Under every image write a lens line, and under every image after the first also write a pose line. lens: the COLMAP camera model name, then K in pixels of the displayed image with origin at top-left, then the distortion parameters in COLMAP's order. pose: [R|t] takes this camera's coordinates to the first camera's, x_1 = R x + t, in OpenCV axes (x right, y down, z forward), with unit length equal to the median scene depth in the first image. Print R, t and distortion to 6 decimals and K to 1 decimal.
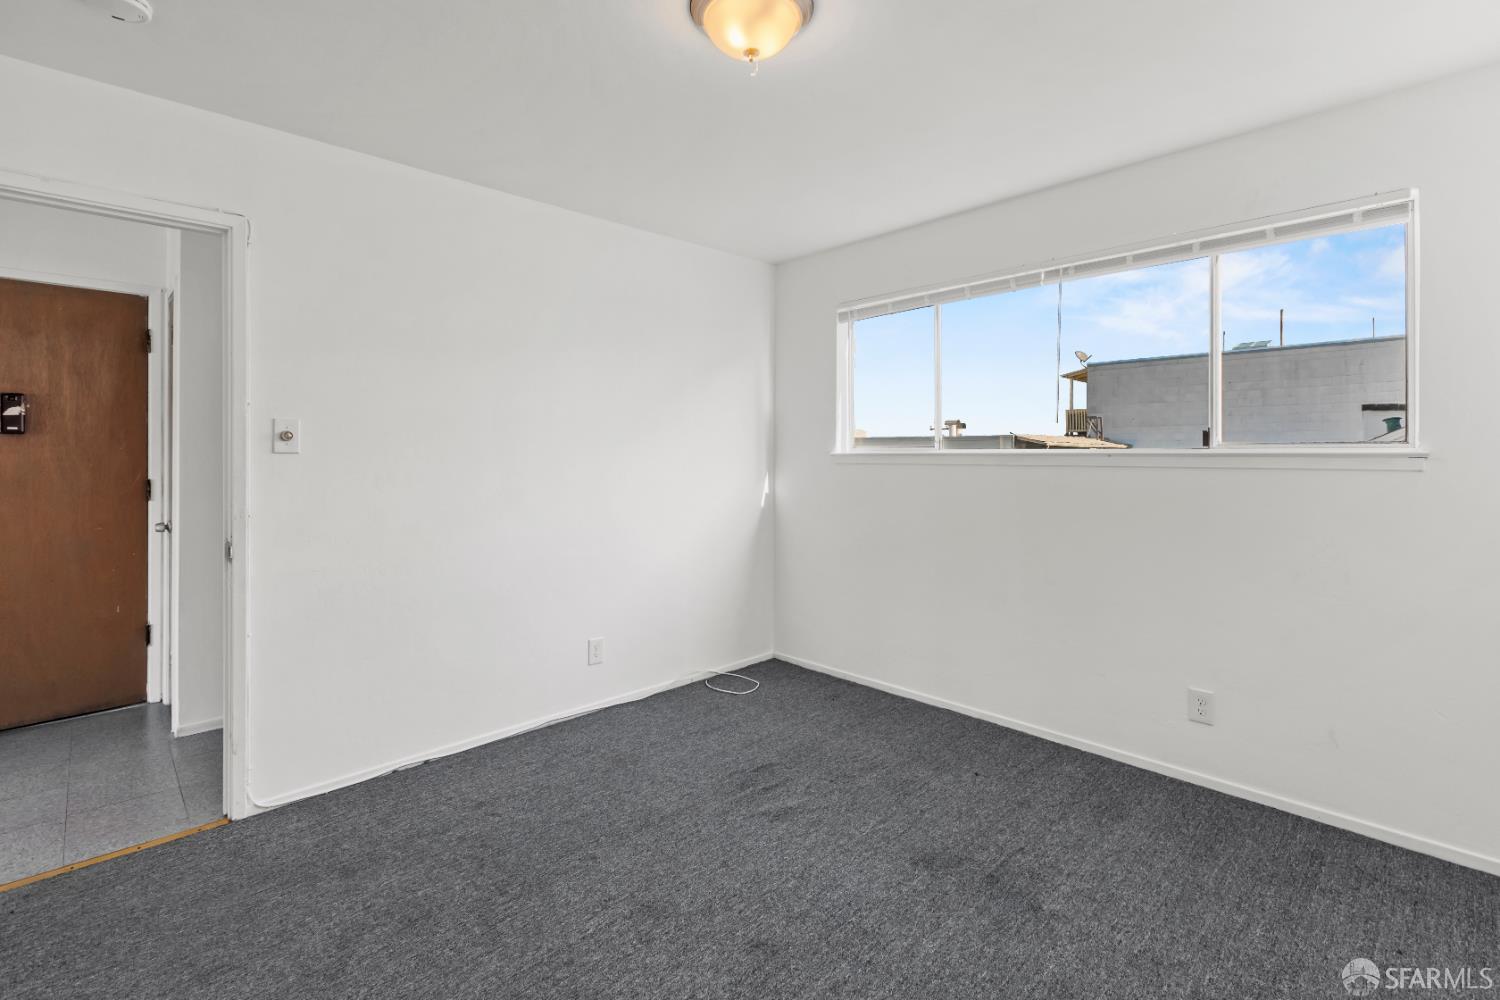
lens RADIAL K [[692.8, 0, 754.6], [0, 692.8, 456.1], [0, 0, 1]] dist [-0.000173, -0.000131]
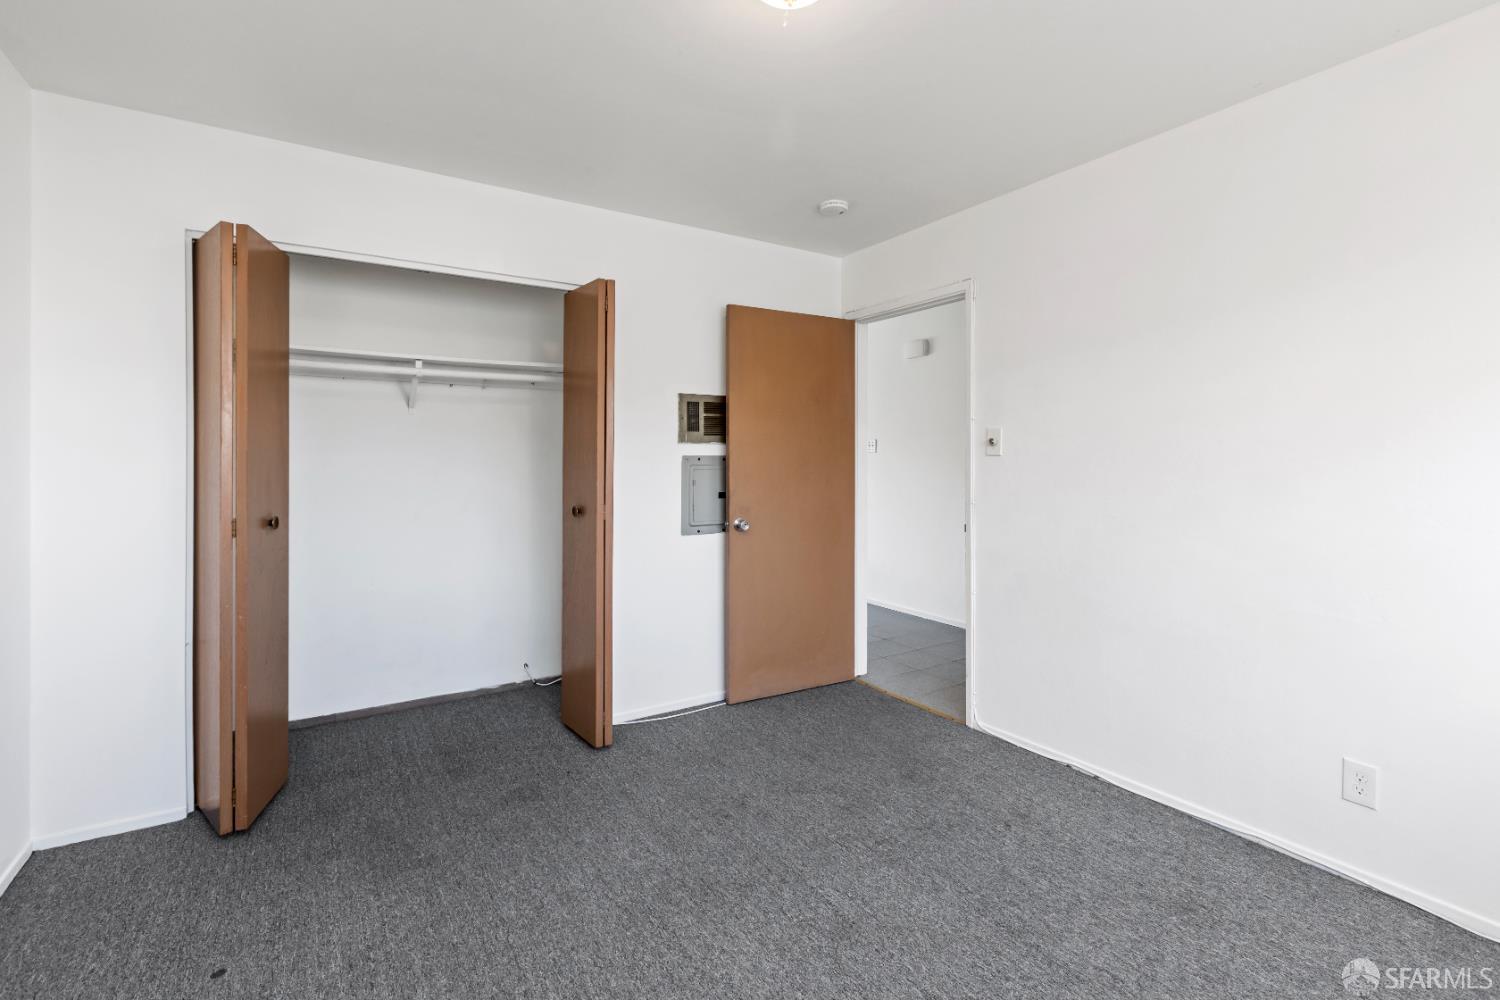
lens RADIAL K [[692.8, 0, 754.6], [0, 692.8, 456.1], [0, 0, 1]] dist [-0.000173, -0.000131]
pose [[-0.206743, 0.000177, -0.978395, 0.648354], [-0.000508, 1.000000, 0.000288, -0.003667], [0.978395, 0.000556, -0.206743, 0.848068]]
